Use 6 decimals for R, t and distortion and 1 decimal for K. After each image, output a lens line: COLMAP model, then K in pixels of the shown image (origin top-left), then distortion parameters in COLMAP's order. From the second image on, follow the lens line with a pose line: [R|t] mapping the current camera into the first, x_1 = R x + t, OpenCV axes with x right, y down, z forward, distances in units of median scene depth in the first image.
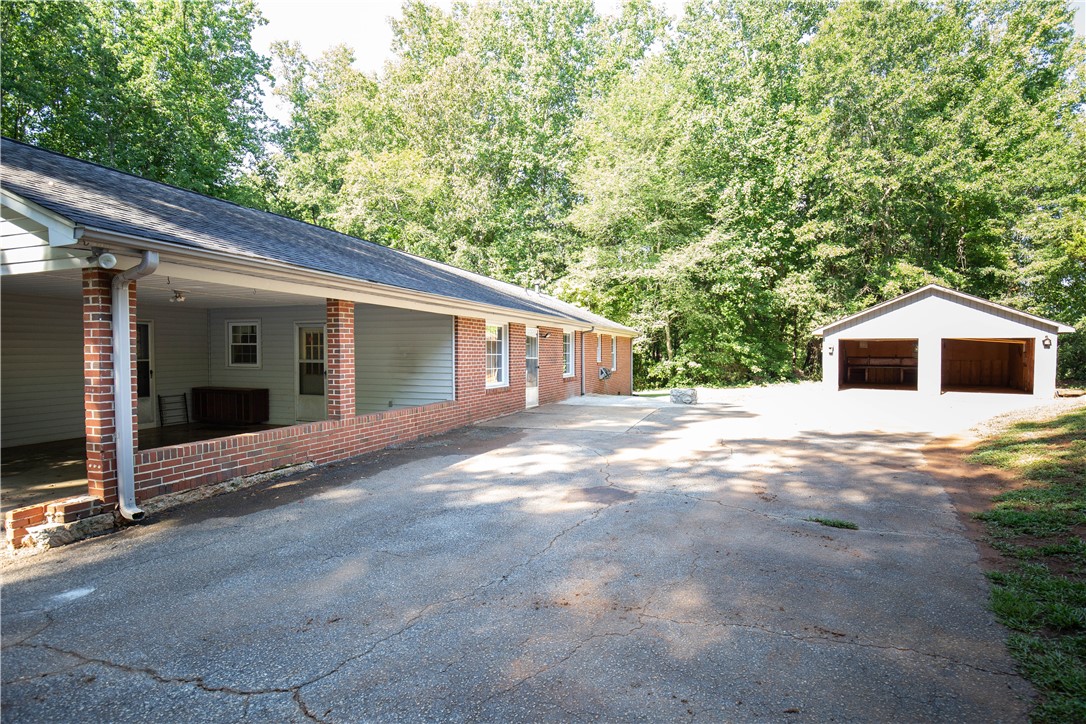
lens RADIAL K [[572.2, 0, 541.7], [0, 572.2, 360.1], [0, 0, 1]] dist [0.000037, 0.000100]
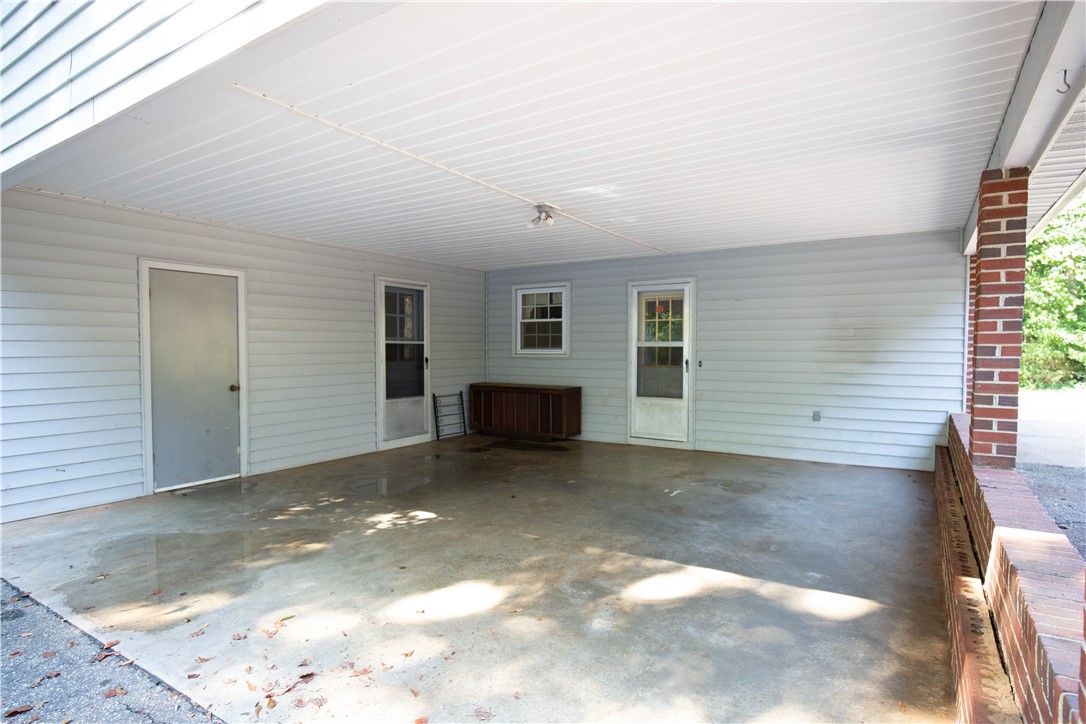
lens RADIAL K [[585.6, 0, 541.9], [0, 585.6, 363.6], [0, 0, 1]] dist [-0.000482, 0.000016]
pose [[0.975539, 0.005113, -0.219765, -0.376975], [-0.002951, 0.999944, 0.010165, 0.016488], [0.219805, -0.009268, 0.975500, 0.332414]]
